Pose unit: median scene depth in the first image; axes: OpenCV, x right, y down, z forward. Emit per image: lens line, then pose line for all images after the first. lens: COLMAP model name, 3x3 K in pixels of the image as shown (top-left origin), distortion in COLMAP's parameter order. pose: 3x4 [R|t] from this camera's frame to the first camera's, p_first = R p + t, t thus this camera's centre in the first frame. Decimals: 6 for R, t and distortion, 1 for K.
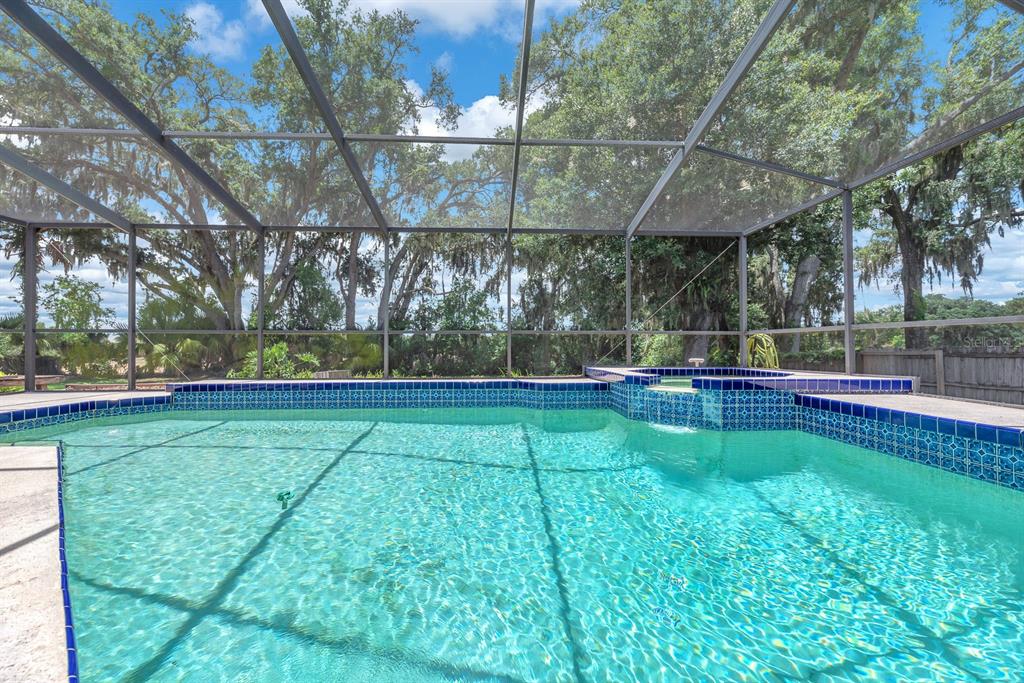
lens RADIAL K [[409.6, 0, 507.9], [0, 409.6, 344.7], [0, 0, 1]] dist [0.001702, 0.000108]
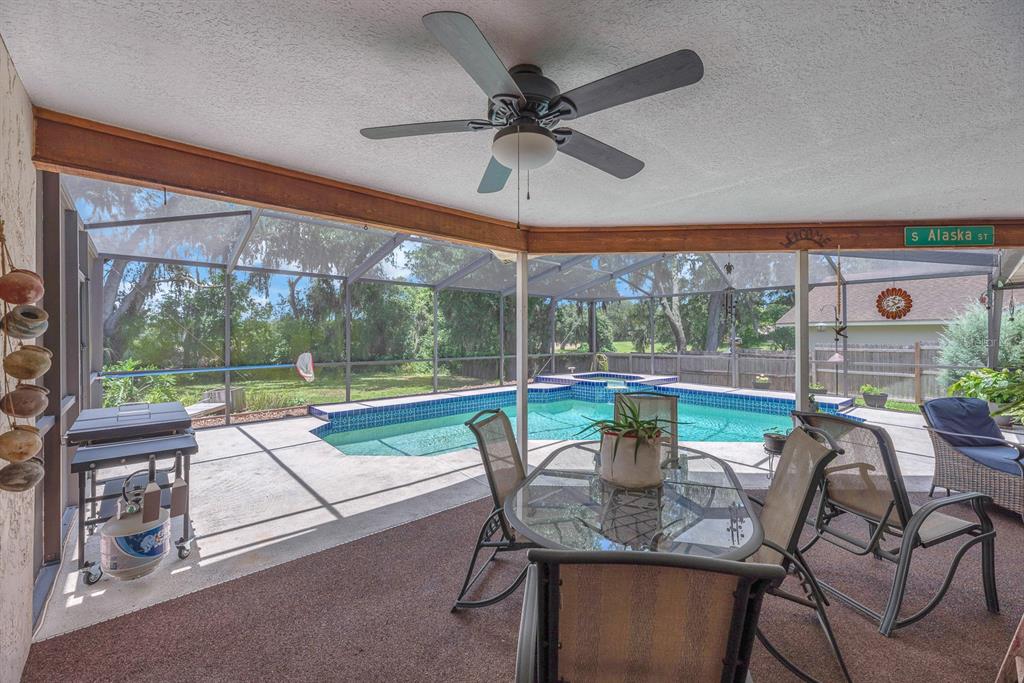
lens RADIAL K [[421.9, 0, 496.5], [0, 421.9, 328.7], [0, 0, 1]] dist [-0.002183, -0.000190]
pose [[0.788002, 0.010305, 0.615586, -0.261699], [-0.003131, 0.999914, -0.012732, -0.030471], [-0.615665, 0.008106, 0.787967, -0.069666]]
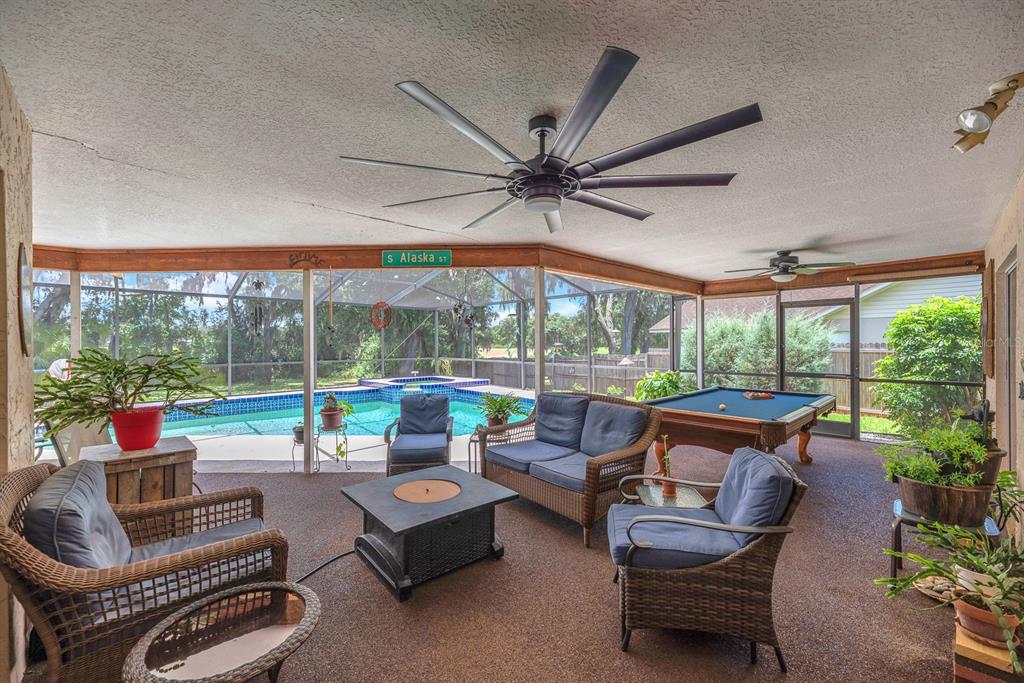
lens RADIAL K [[415.5, 0, 504.6], [0, 415.5, 344.3], [0, 0, 1]] dist [-0.001613, -0.000028]
pose [[0.769061, -0.006342, 0.639144, -0.127133], [0.000013, 0.999951, 0.009907, -0.031168], [-0.639176, -0.007611, 0.769023, -0.210473]]
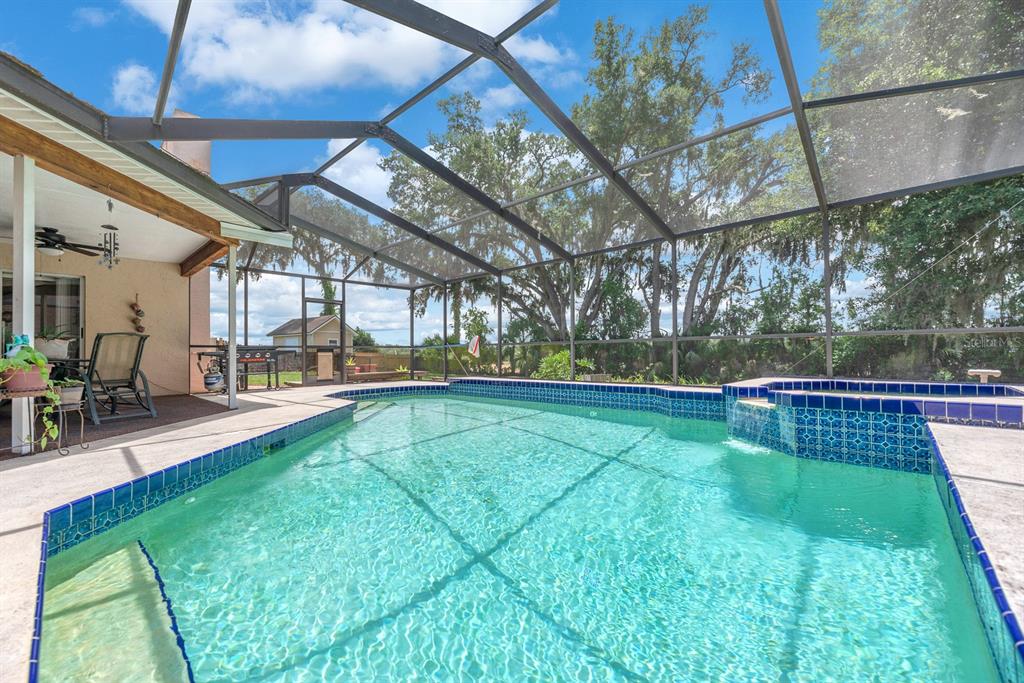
lens RADIAL K [[415.5, 0, 504.6], [0, 415.5, 344.3], [0, 0, 1]] dist [-0.001613, -0.000028]
pose [[0.697845, -0.022423, -0.715898, 0.112671], [0.012609, 0.999740, -0.019023, -0.000884], [0.716138, 0.004248, 0.697946, 0.000366]]
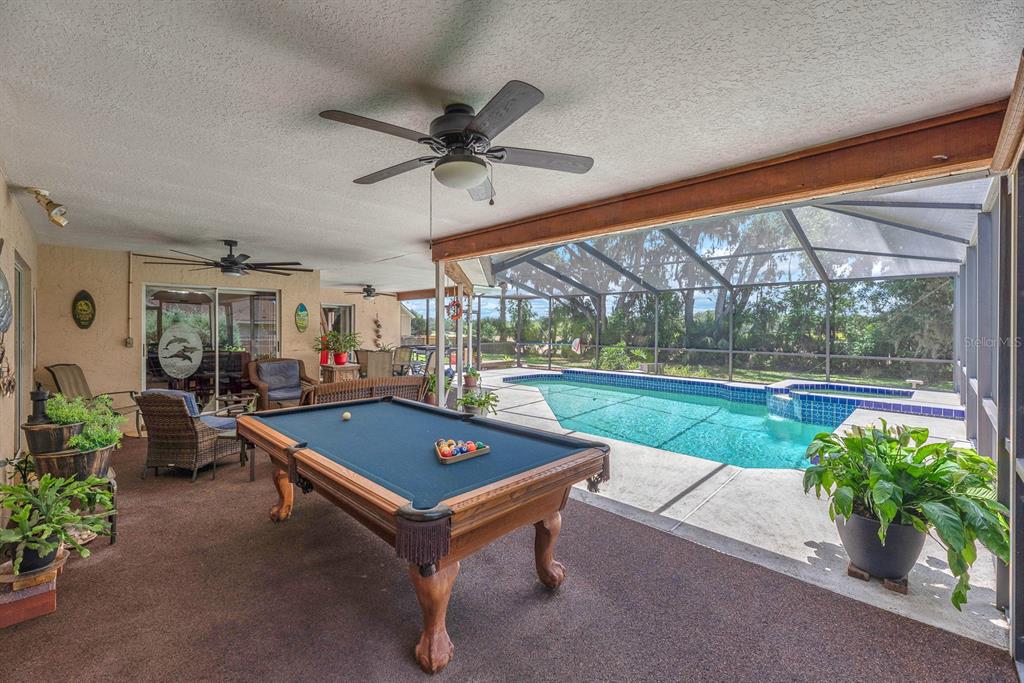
lens RADIAL K [[421.9, 0, 496.5], [0, 421.9, 328.7], [0, 0, 1]] dist [-0.002183, -0.000190]
pose [[0.658731, 0.006867, -0.752347, 0.161713], [-0.003192, 0.999975, 0.006332, -0.032508], [0.752372, -0.001769, 0.658736, -0.190291]]
